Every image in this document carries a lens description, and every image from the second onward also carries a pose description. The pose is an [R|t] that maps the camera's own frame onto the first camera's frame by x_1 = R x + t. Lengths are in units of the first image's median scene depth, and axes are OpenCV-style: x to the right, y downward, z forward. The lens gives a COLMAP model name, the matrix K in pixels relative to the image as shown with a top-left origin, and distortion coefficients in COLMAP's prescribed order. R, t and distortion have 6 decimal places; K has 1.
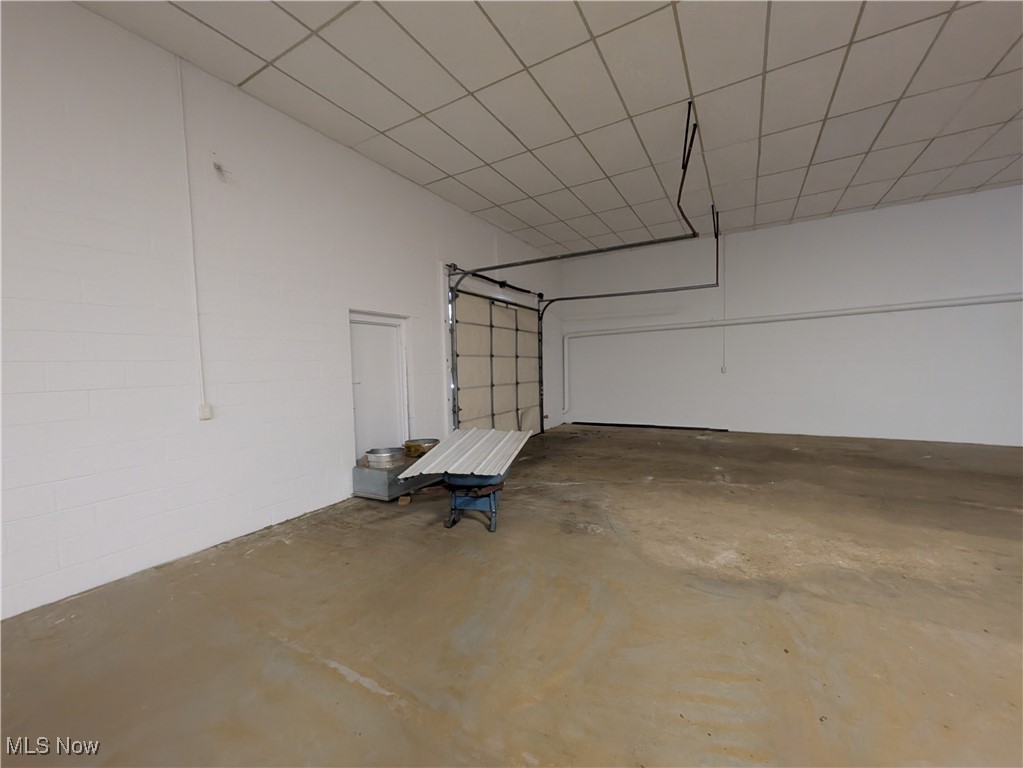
lens RADIAL K [[403.6, 0, 514.8], [0, 403.6, 386.3], [0, 0, 1]] dist [0.000416, 0.000470]
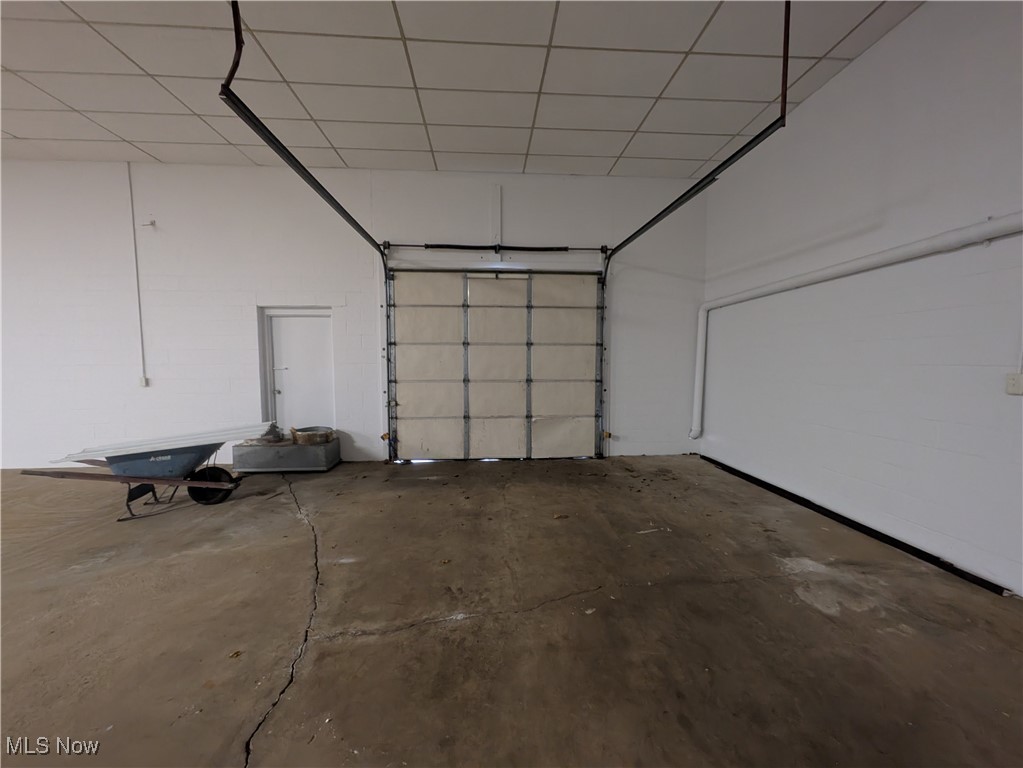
lens RADIAL K [[407.6, 0, 508.8], [0, 407.6, 385.3], [0, 0, 1]] dist [0.012472, 0.000350]
pose [[0.545913, 0.080849, -0.833932, 0.771519], [-0.051787, 0.996686, 0.062726, -0.056173], [0.836240, 0.008944, 0.548291, 0.729577]]
